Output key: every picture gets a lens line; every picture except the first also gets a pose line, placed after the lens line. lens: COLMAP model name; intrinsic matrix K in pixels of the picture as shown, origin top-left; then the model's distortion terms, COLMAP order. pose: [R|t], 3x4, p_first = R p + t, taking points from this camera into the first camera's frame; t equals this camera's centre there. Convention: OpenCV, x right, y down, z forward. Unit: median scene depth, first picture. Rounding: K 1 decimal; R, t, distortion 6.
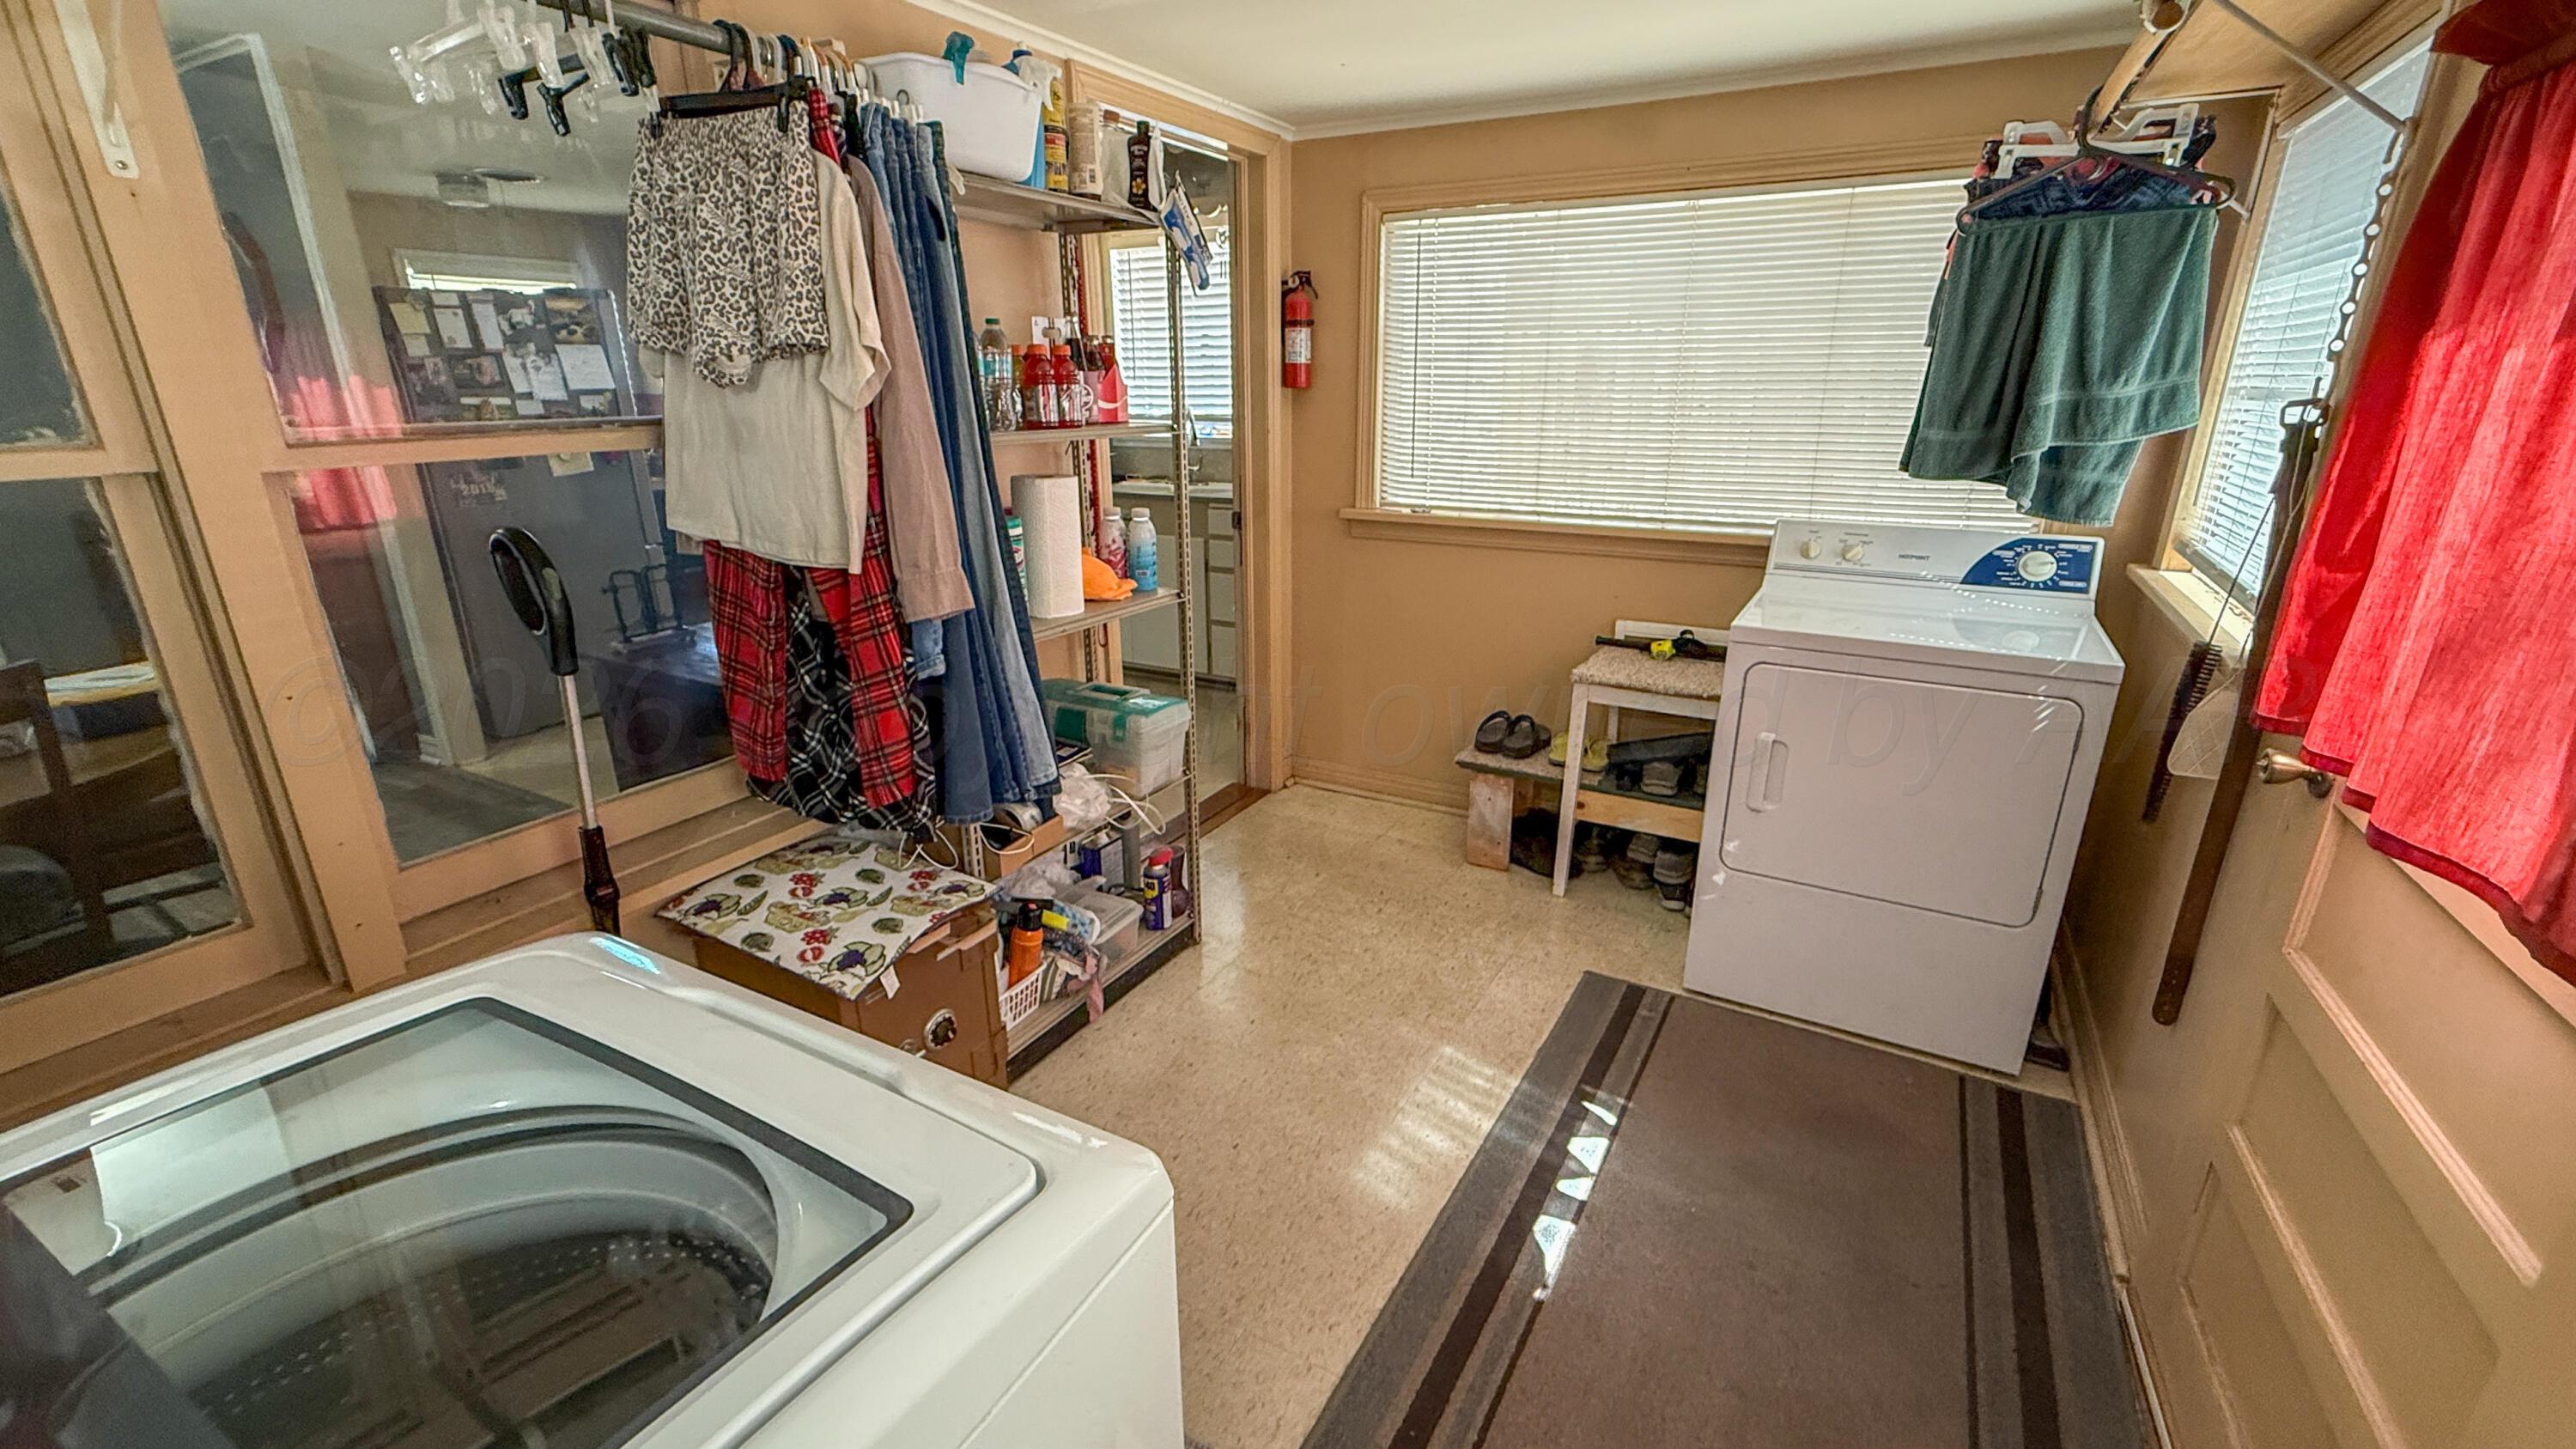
lens RADIAL K [[1069.1, 0, 1288.0], [0, 1069.1, 724.5], [0, 0, 1]] dist [0.000195, 0.000011]
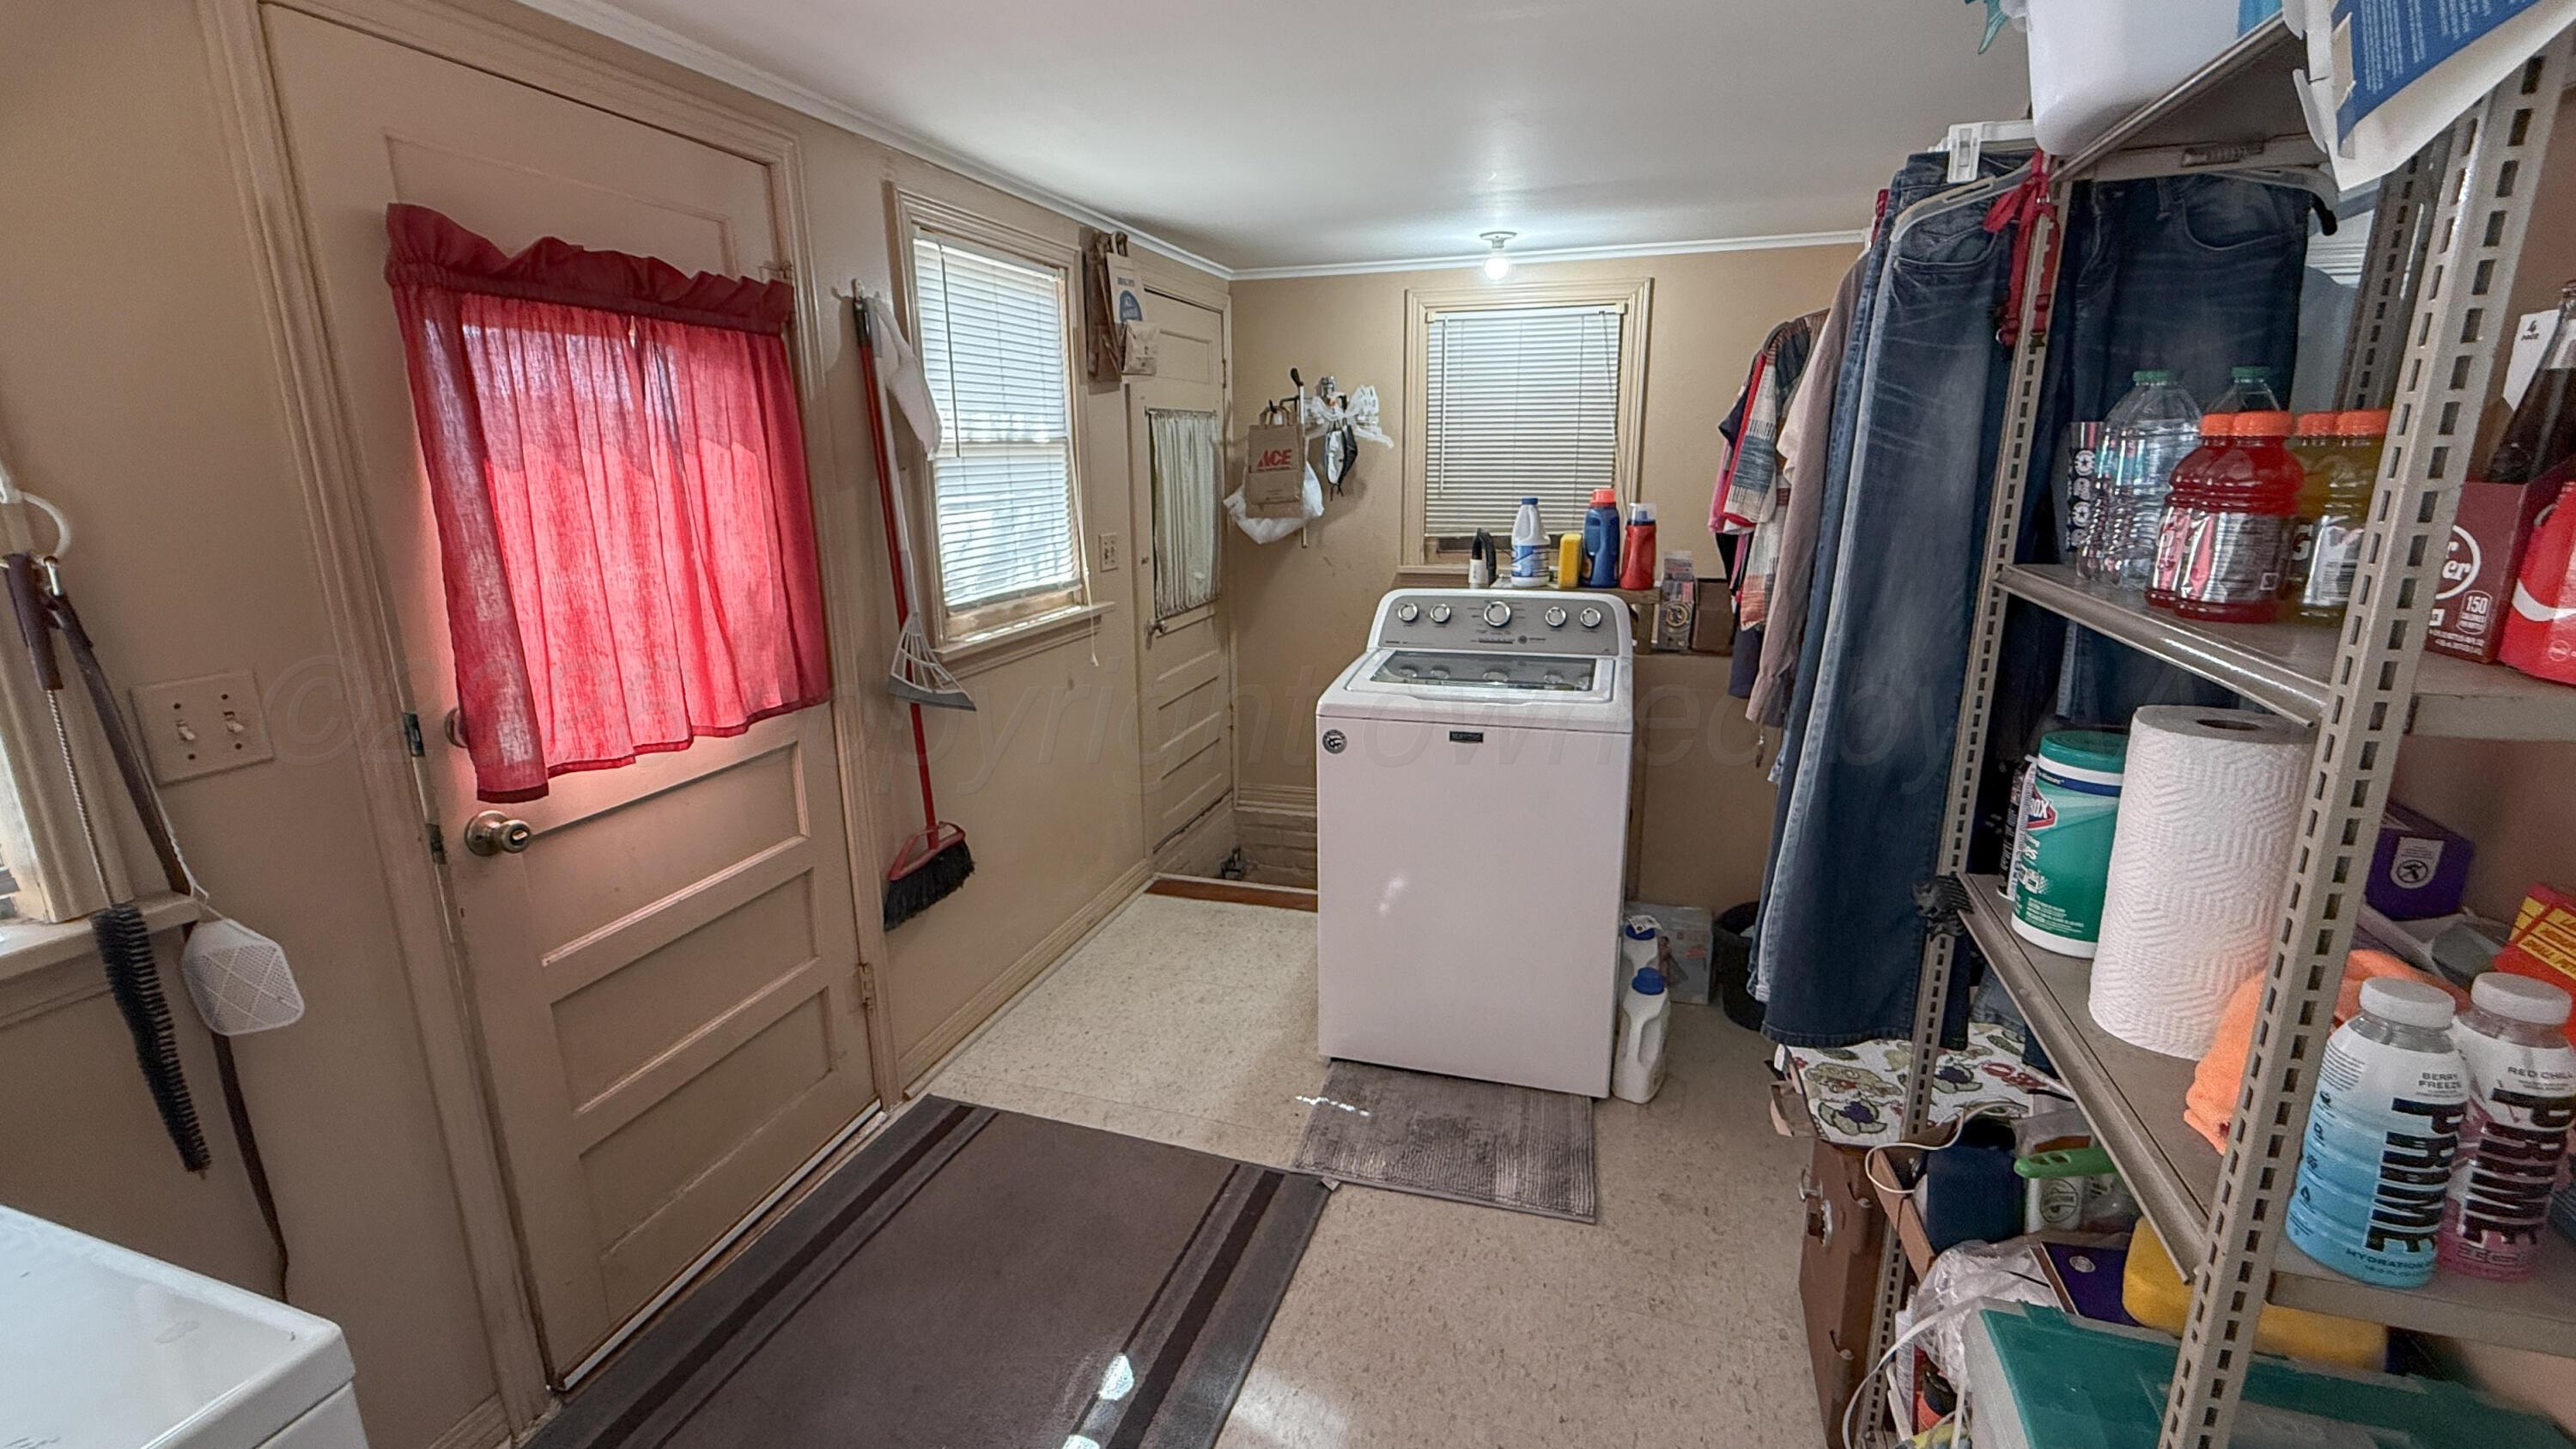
lens RADIAL K [[1069.1, 0, 1288.0], [0, 1069.1, 724.5], [0, 0, 1]] dist [0.000195, 0.000011]
pose [[-0.979752, 0.064476, -0.189548, 0.242110], [-0.046754, 0.846873, 0.529736, -0.509208], [0.194678, 0.527872, -0.826711, 1.492969]]
